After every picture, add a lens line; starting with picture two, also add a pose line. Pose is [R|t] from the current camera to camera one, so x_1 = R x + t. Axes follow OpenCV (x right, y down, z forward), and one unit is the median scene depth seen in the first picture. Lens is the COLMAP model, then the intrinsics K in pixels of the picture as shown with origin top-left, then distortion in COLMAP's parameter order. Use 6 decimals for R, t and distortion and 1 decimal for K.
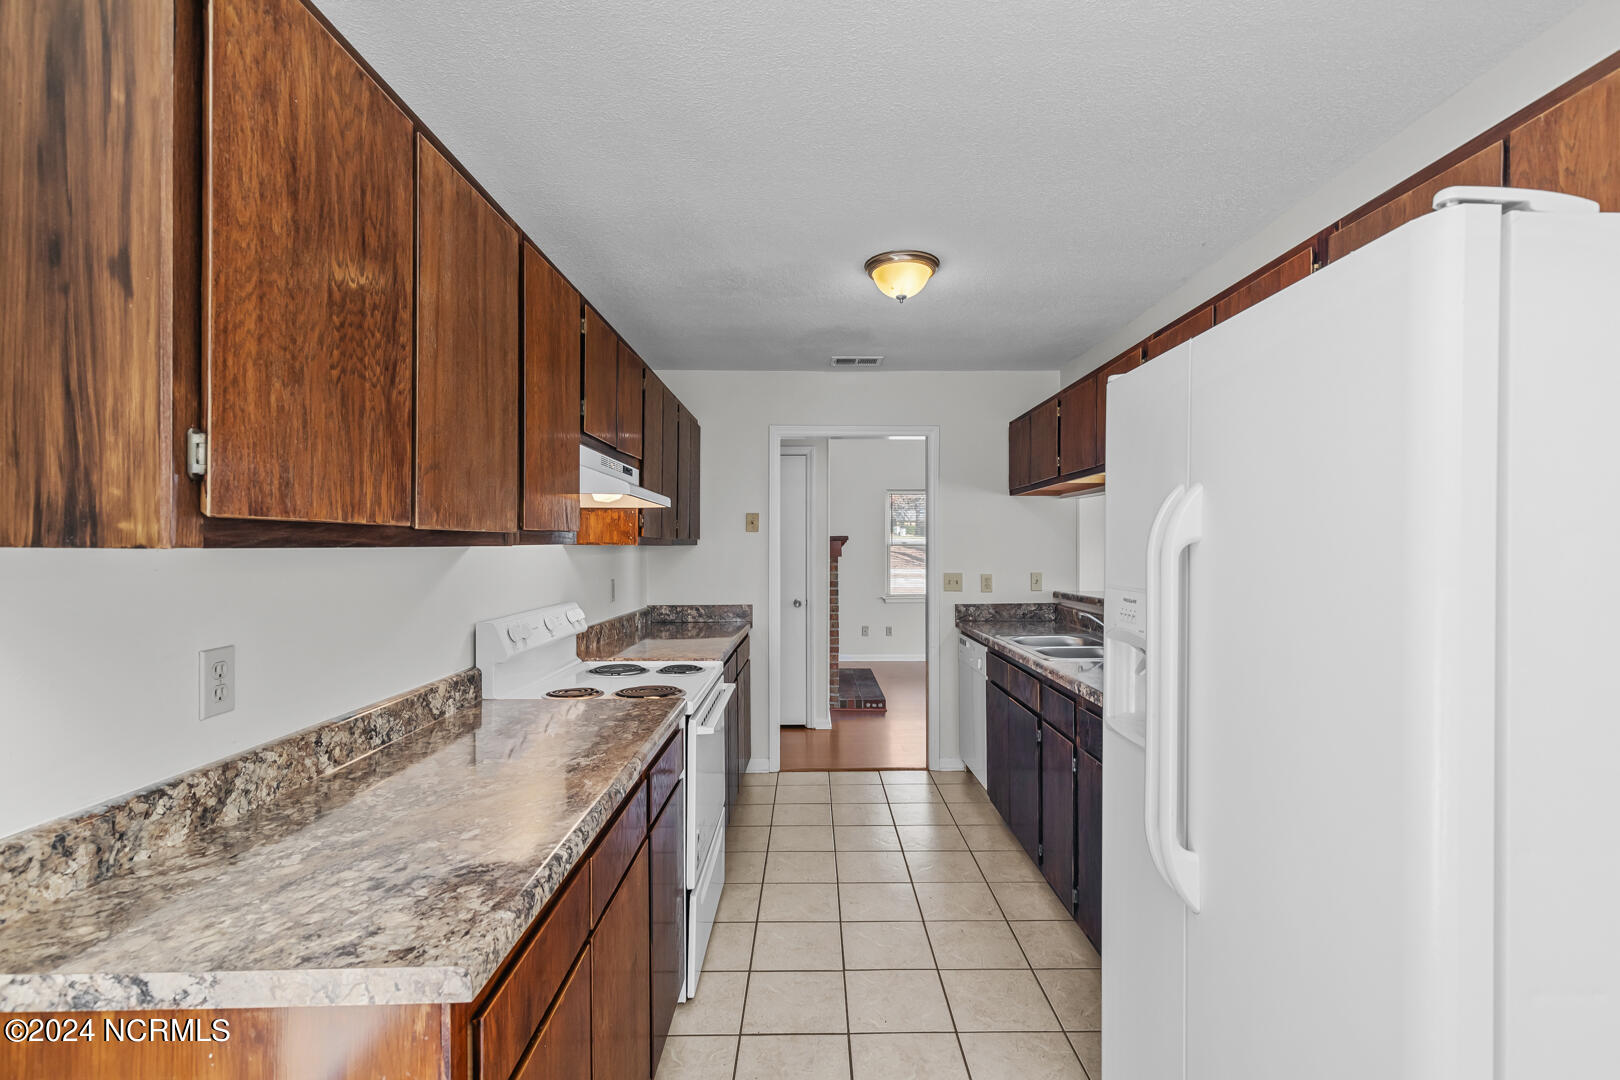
lens RADIAL K [[745.4, 0, 803.2], [0, 745.4, 539.4], [0, 0, 1]] dist [0.009787, -0.002154]
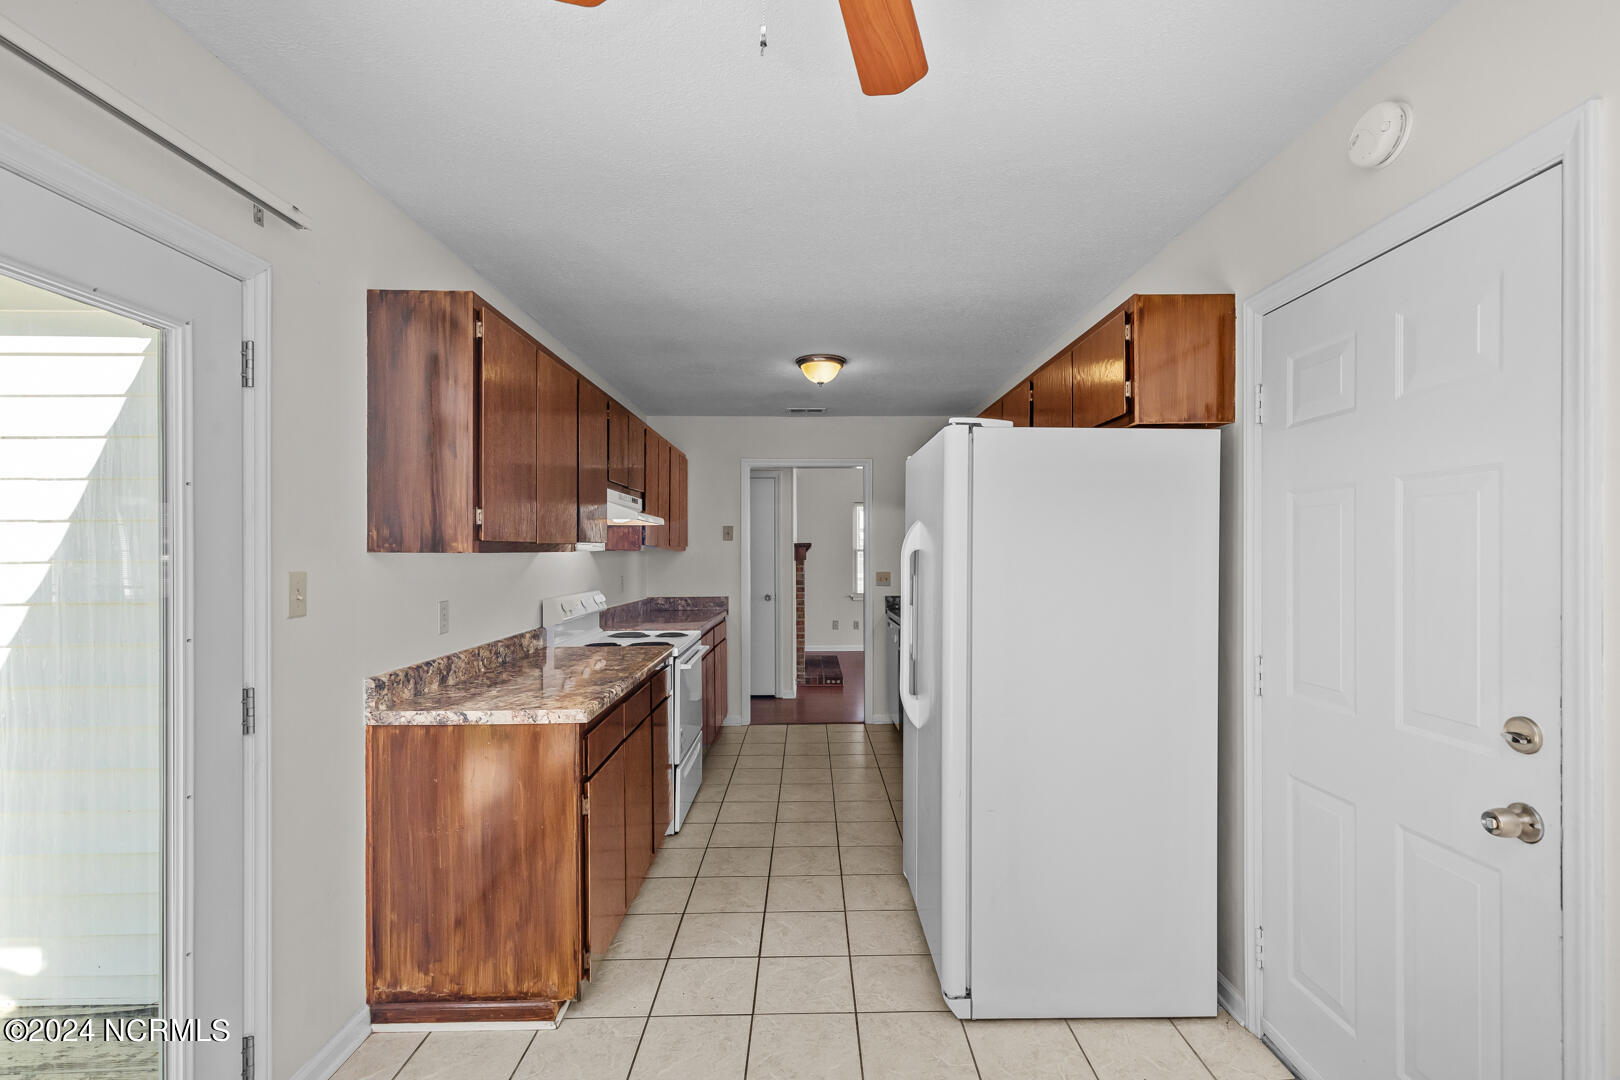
lens RADIAL K [[745.4, 0, 819.8], [0, 745.4, 547.9], [0, 0, 1]] dist [0.009787, -0.002154]
pose [[0.999651, -0.001546, 0.026390, 0.093797], [0.001423, 0.999988, 0.004674, -0.005062], [-0.026397, -0.004635, 0.999641, -0.496053]]
